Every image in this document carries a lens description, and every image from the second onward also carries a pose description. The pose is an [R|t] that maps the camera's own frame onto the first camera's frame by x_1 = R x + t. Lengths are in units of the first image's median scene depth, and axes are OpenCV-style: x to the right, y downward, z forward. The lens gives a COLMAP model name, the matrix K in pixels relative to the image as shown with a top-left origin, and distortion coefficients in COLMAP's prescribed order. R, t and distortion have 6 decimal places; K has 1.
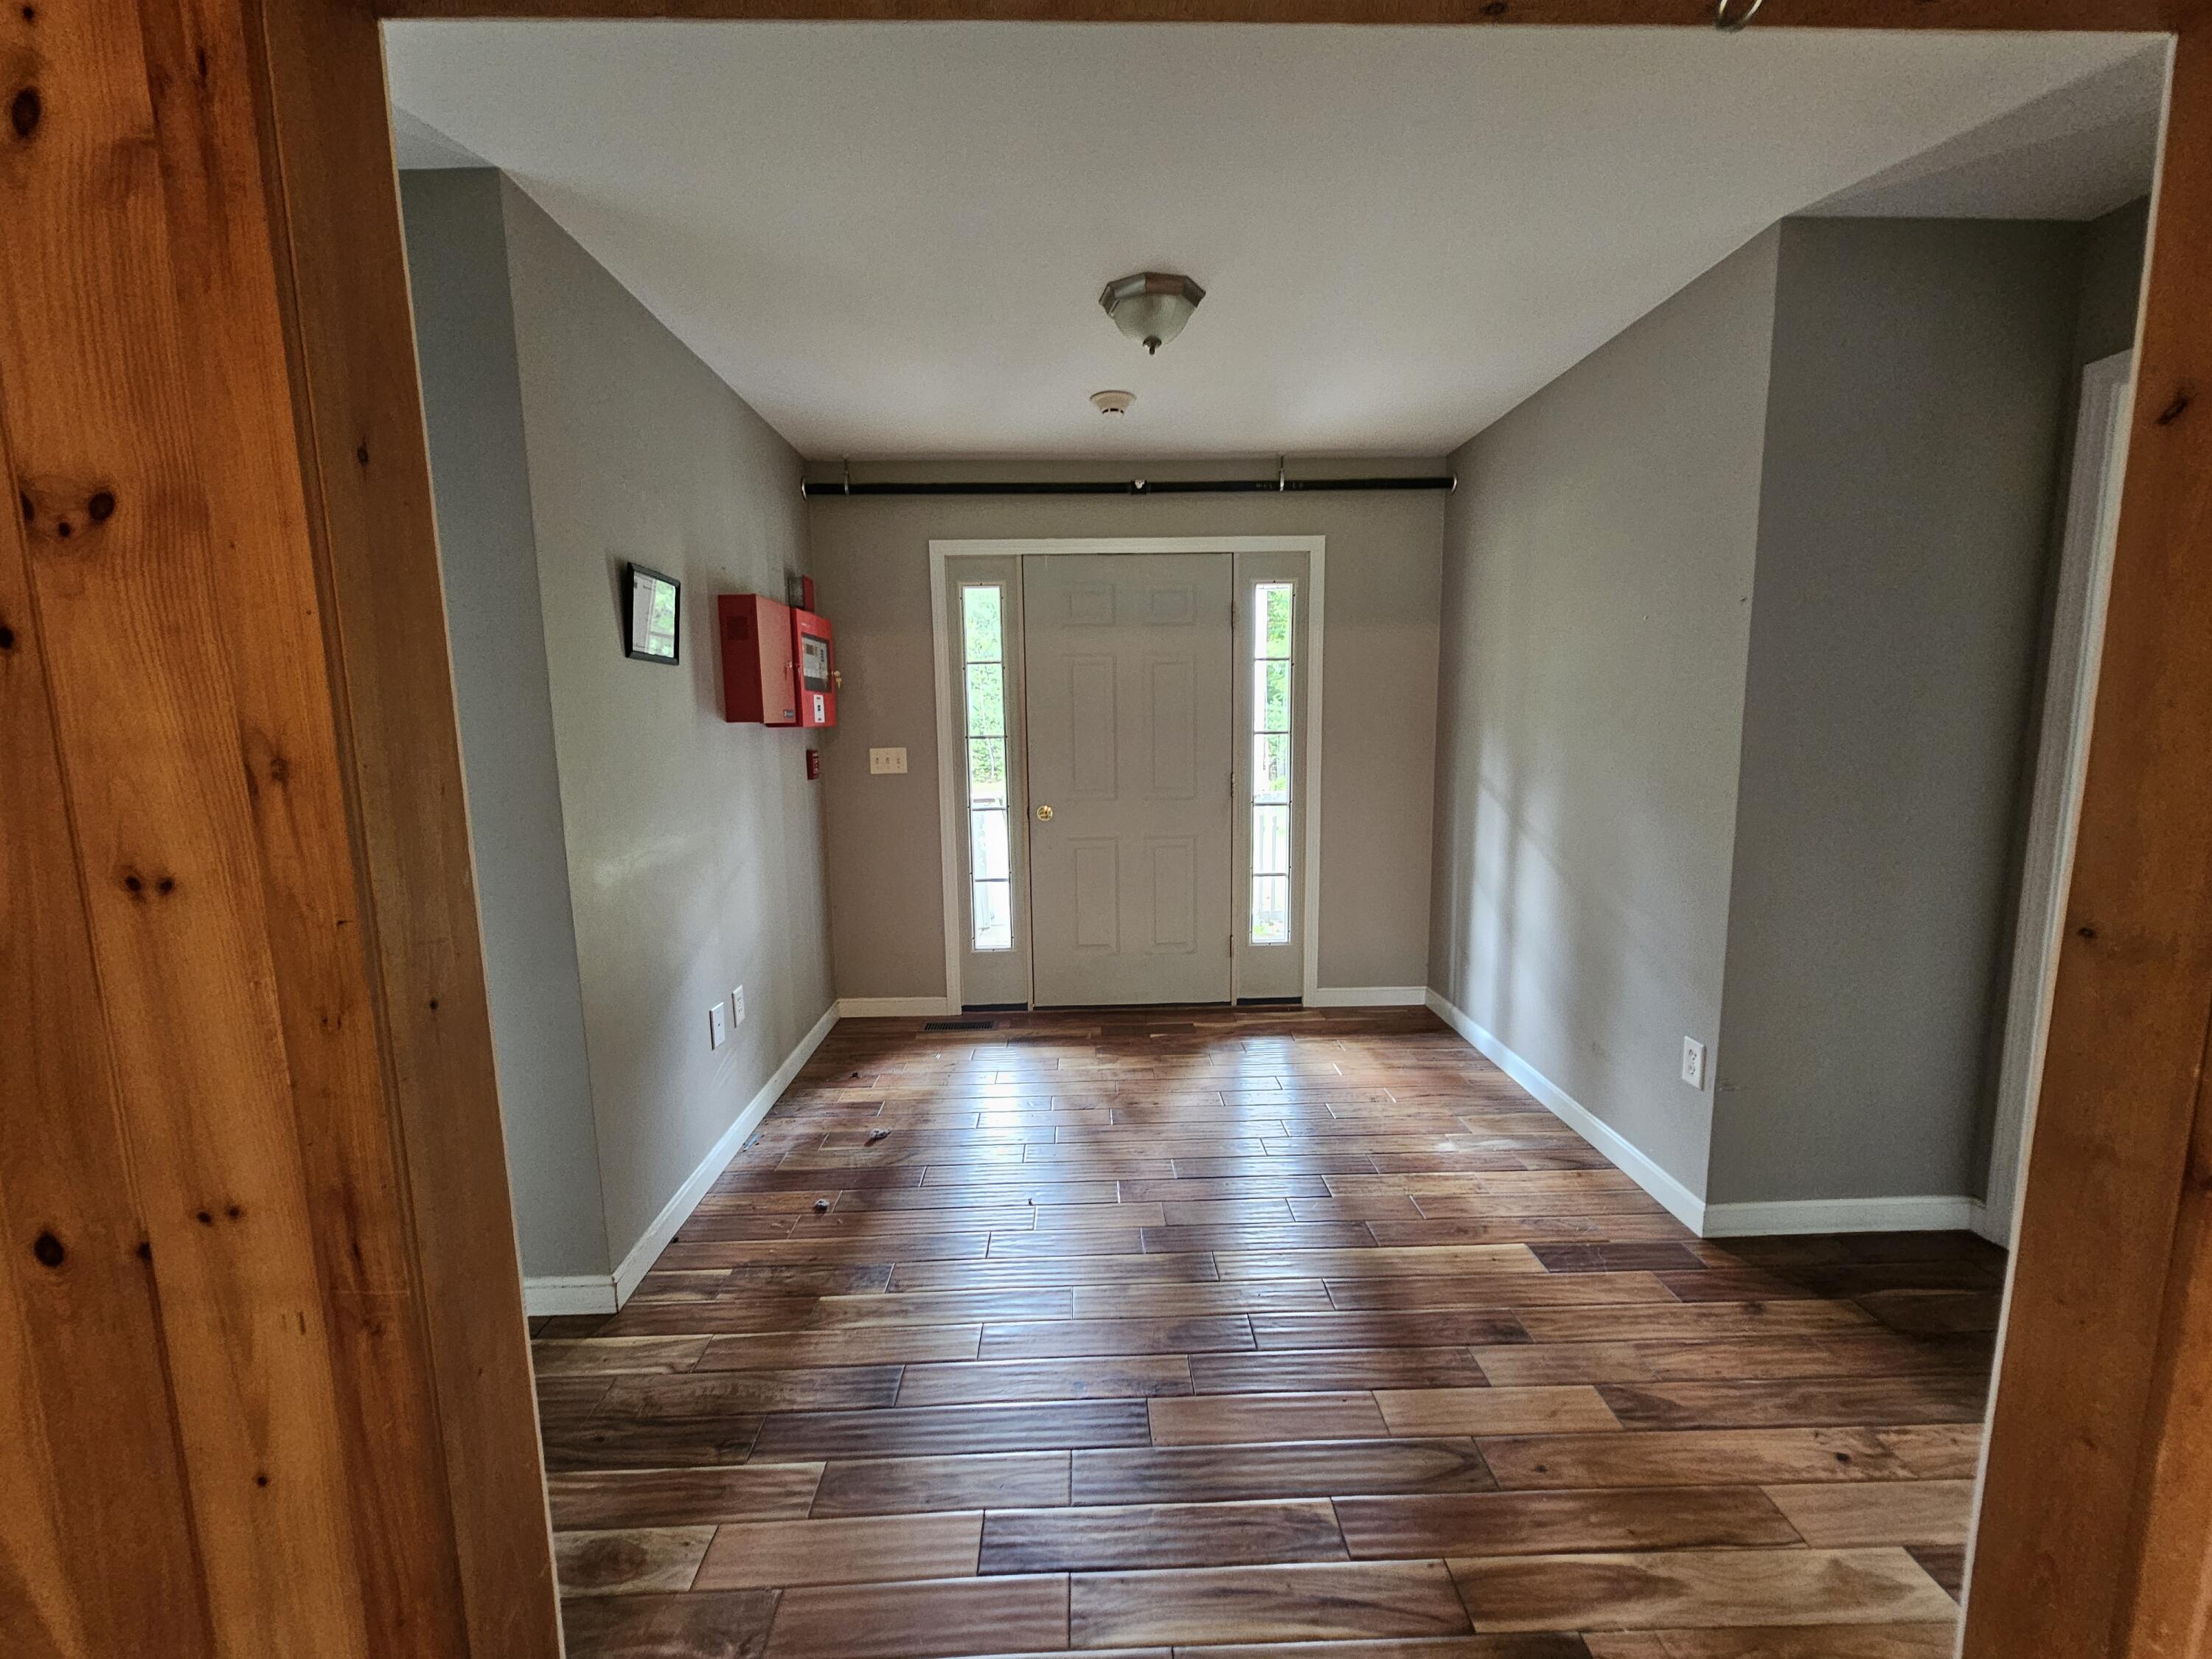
lens RADIAL K [[903.5, 0, 1089.2], [0, 903.5, 843.1], [0, 0, 1]] dist [-0.001528, 0.000830]
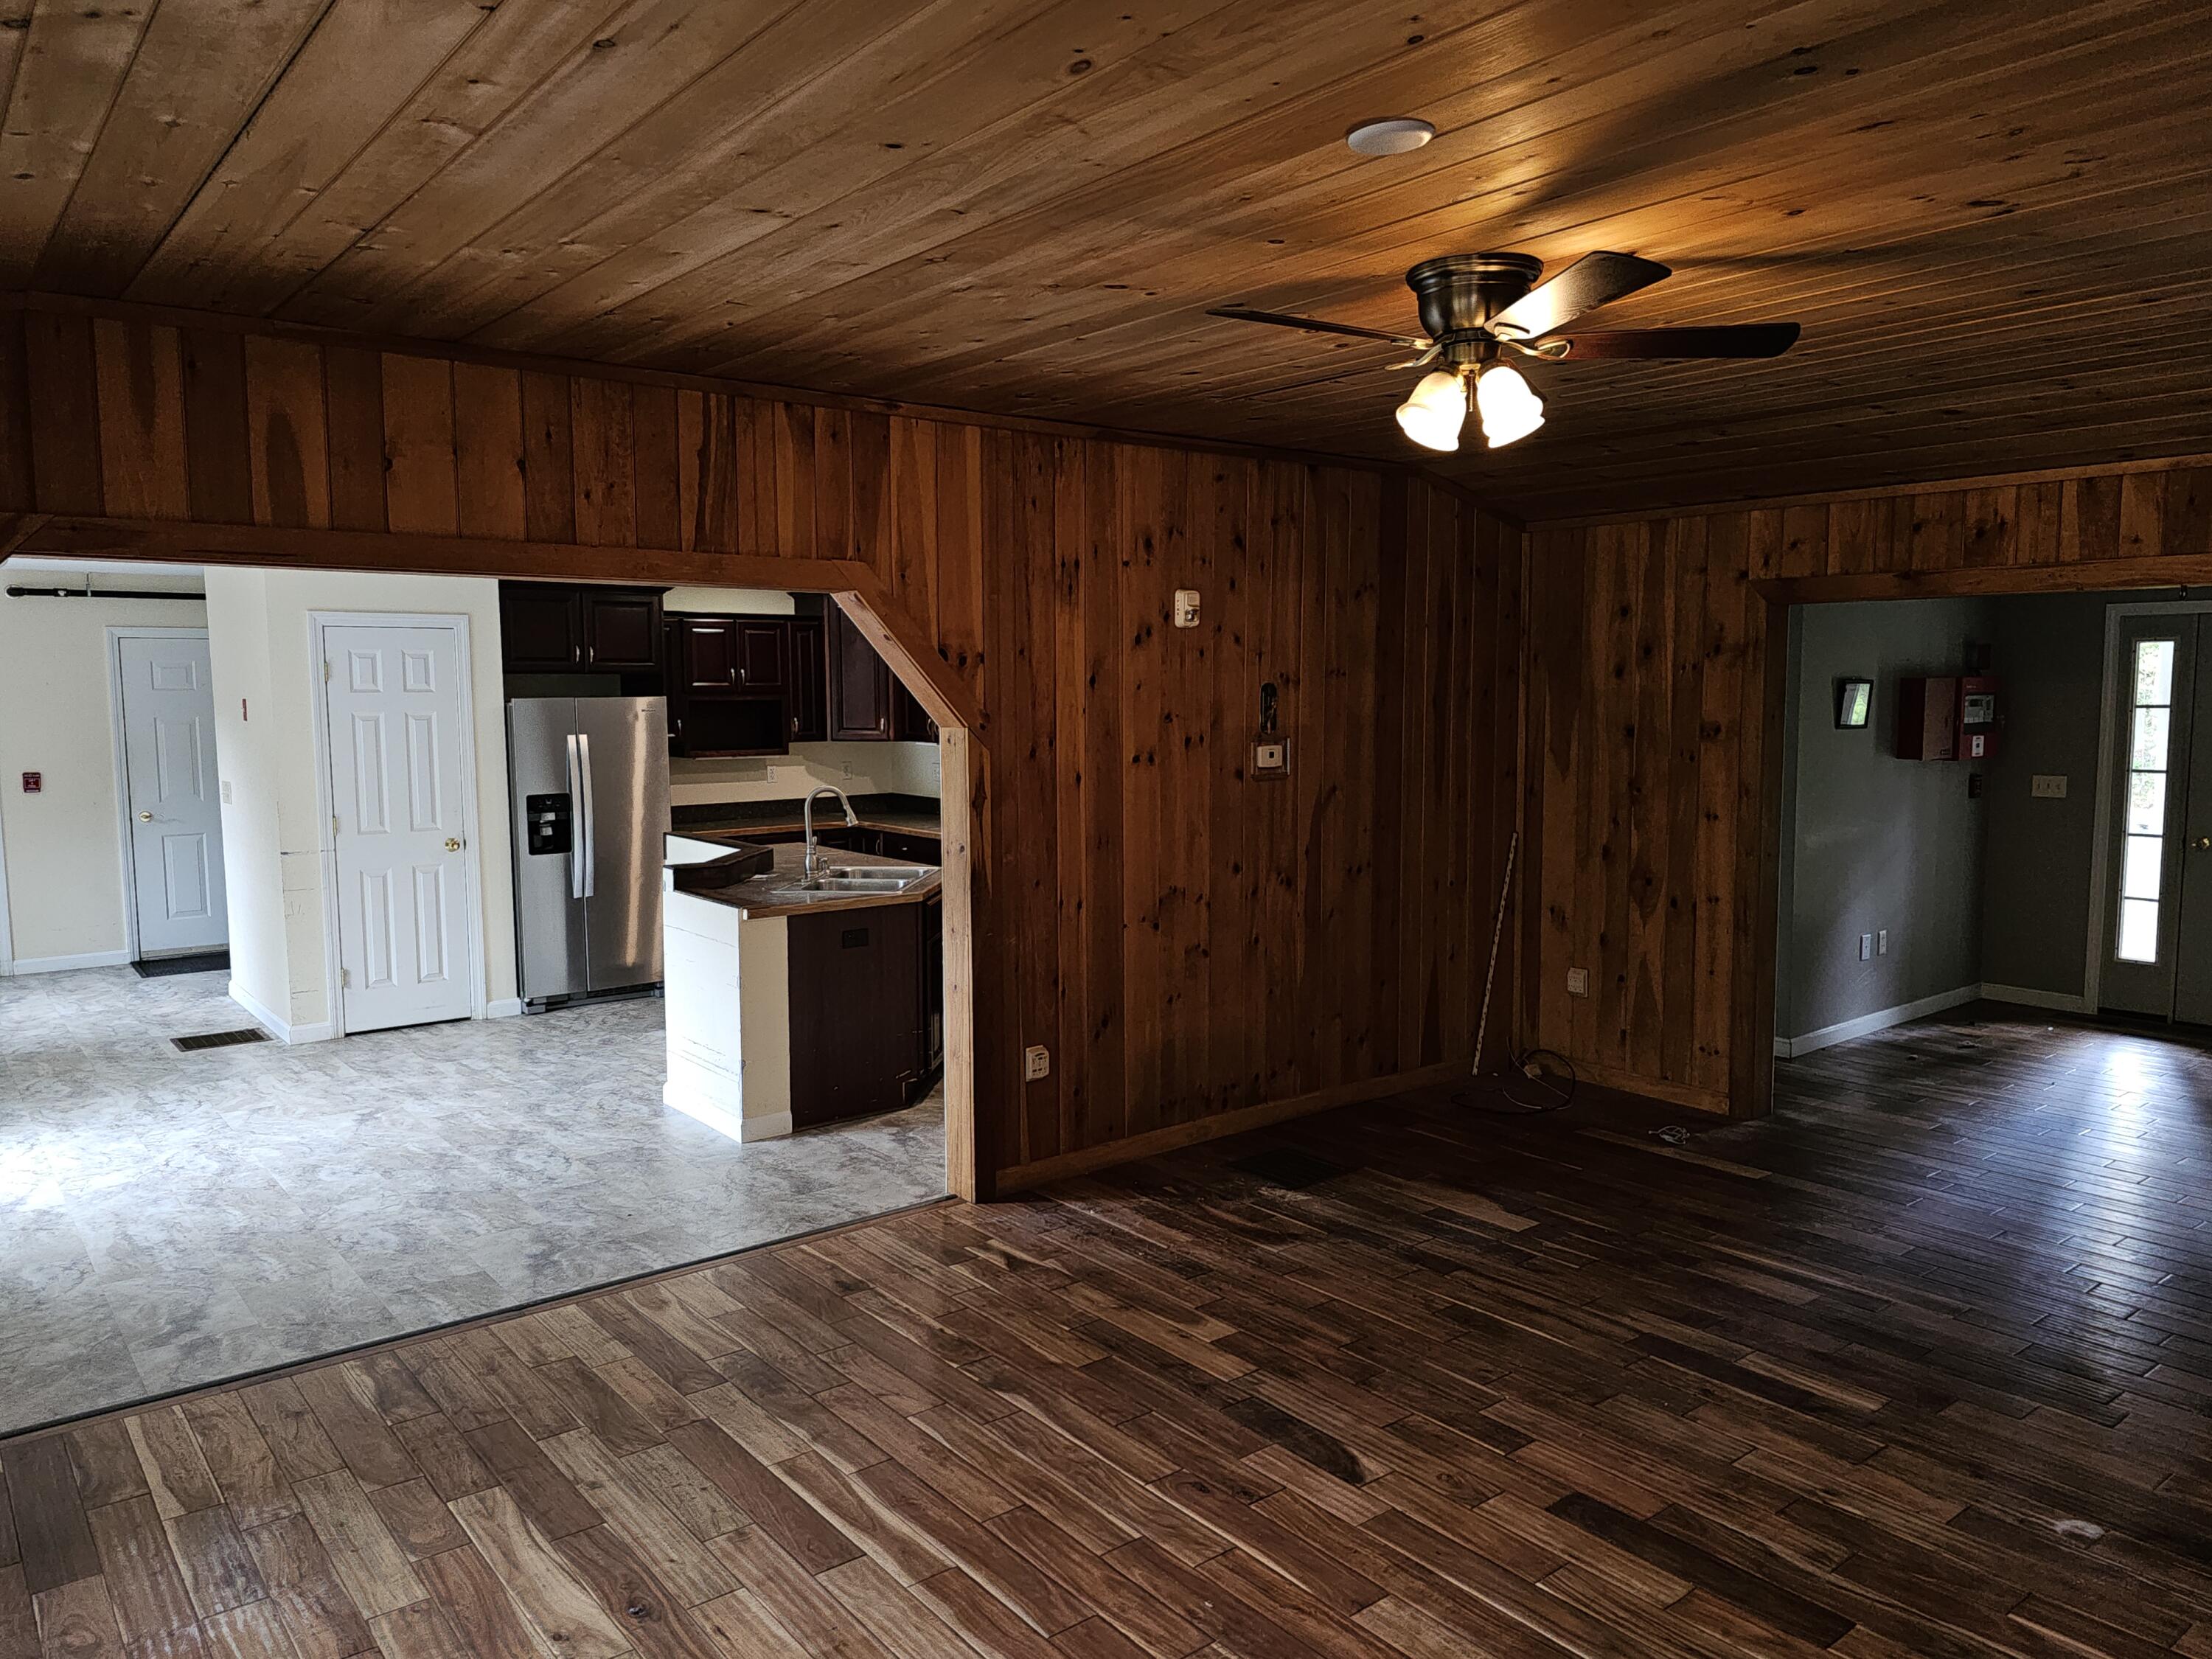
lens RADIAL K [[1541.0, 0, 1112.1], [0, 1541.0, 836.0], [0, 0, 1]] dist [0.029700, -0.025238]
pose [[0.613487, 0.091454, -0.784392, 0.851150], [-0.111859, 0.993320, 0.028326, 0.071632], [0.781743, 0.070364, 0.619619, -1.651631]]
